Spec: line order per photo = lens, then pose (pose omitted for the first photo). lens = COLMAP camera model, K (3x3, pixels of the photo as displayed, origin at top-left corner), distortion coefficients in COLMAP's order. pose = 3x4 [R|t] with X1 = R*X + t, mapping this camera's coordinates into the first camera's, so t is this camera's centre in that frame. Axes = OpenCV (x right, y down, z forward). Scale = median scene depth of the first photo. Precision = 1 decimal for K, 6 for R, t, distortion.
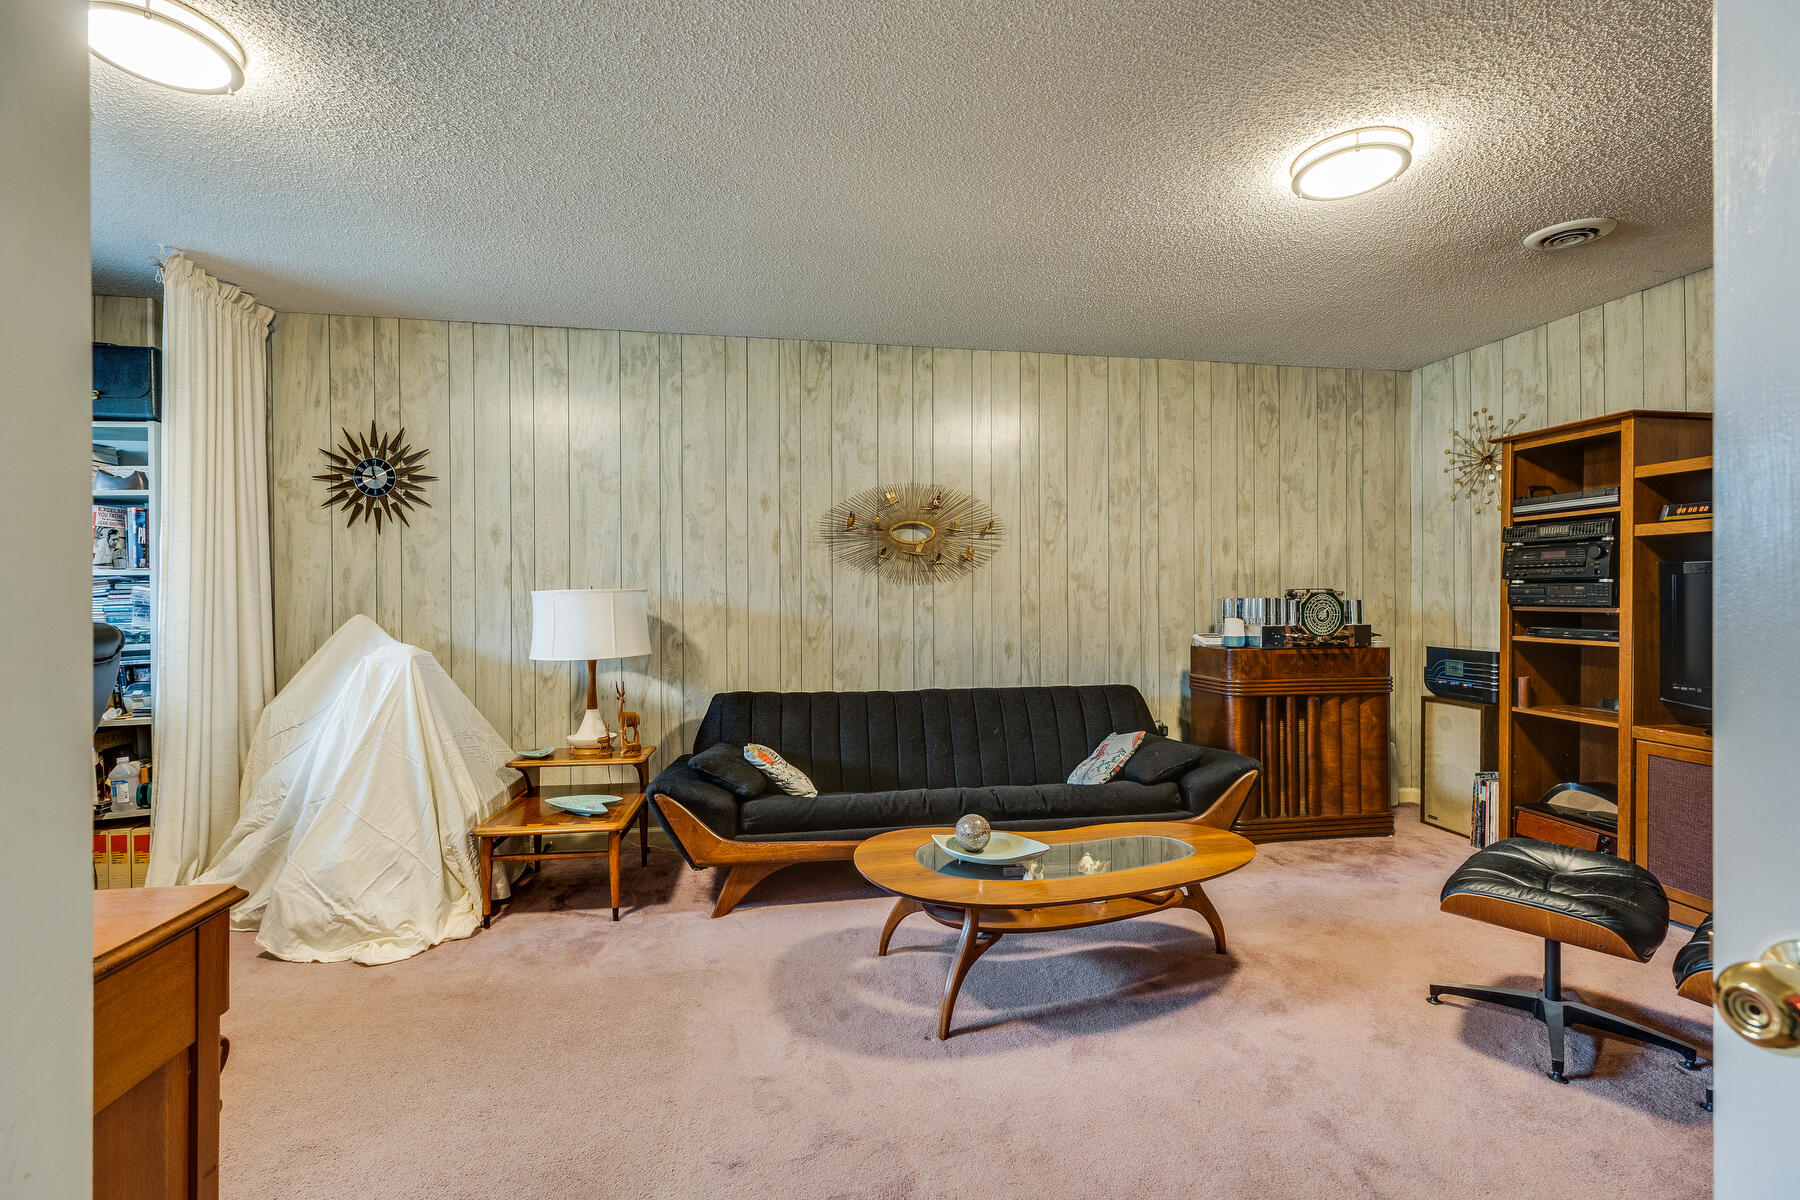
lens RADIAL K [[789.3, 0, 900.0], [0, 789.3, 600.0], [0, 0, 1]] dist [-0.000673, -0.000036]
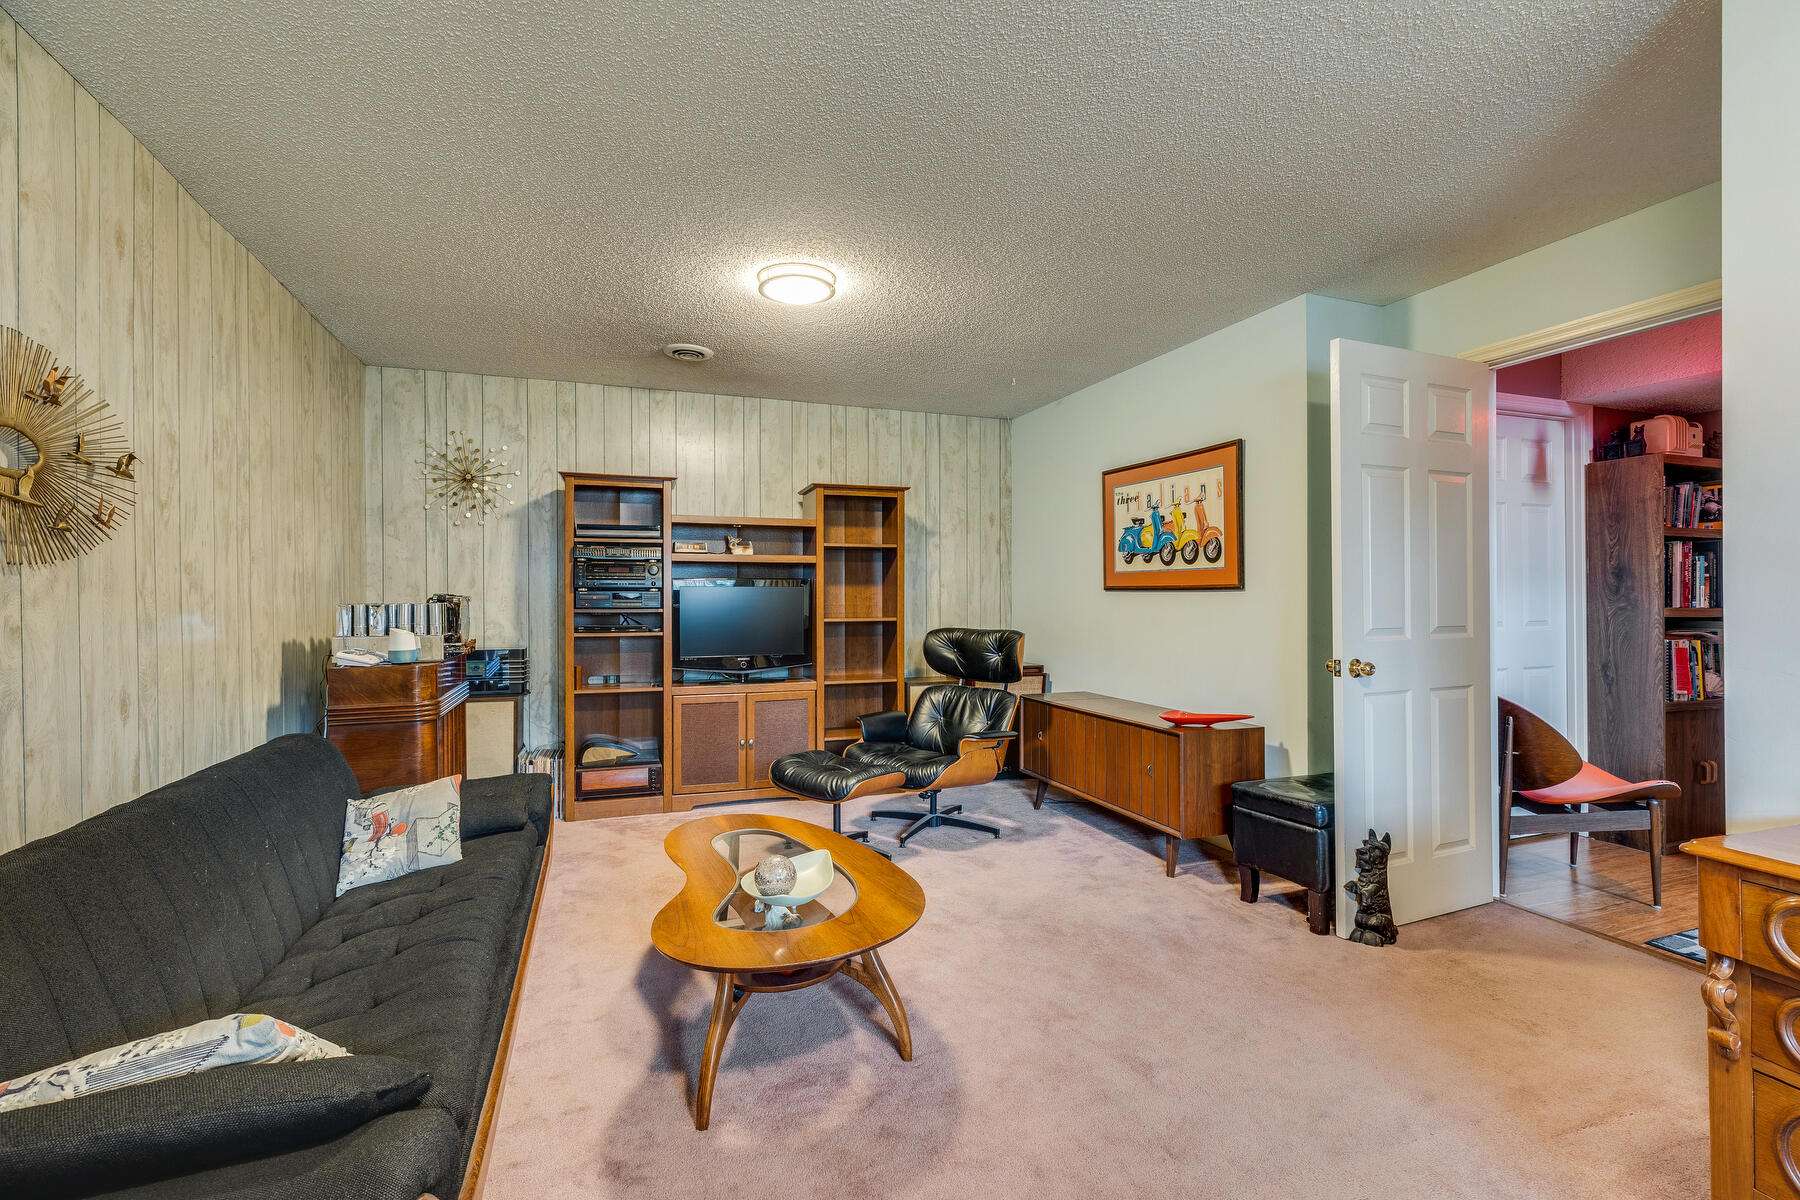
lens RADIAL K [[789.3, 0, 900.0], [0, 789.3, 600.0], [0, 0, 1]] dist [-0.000673, -0.000036]
pose [[-0.165991, 0.001304, 0.986126, -0.454144], [0.007557, 0.999971, -0.000050, -0.002308], [-0.986098, 0.007444, -0.165996, 0.598510]]
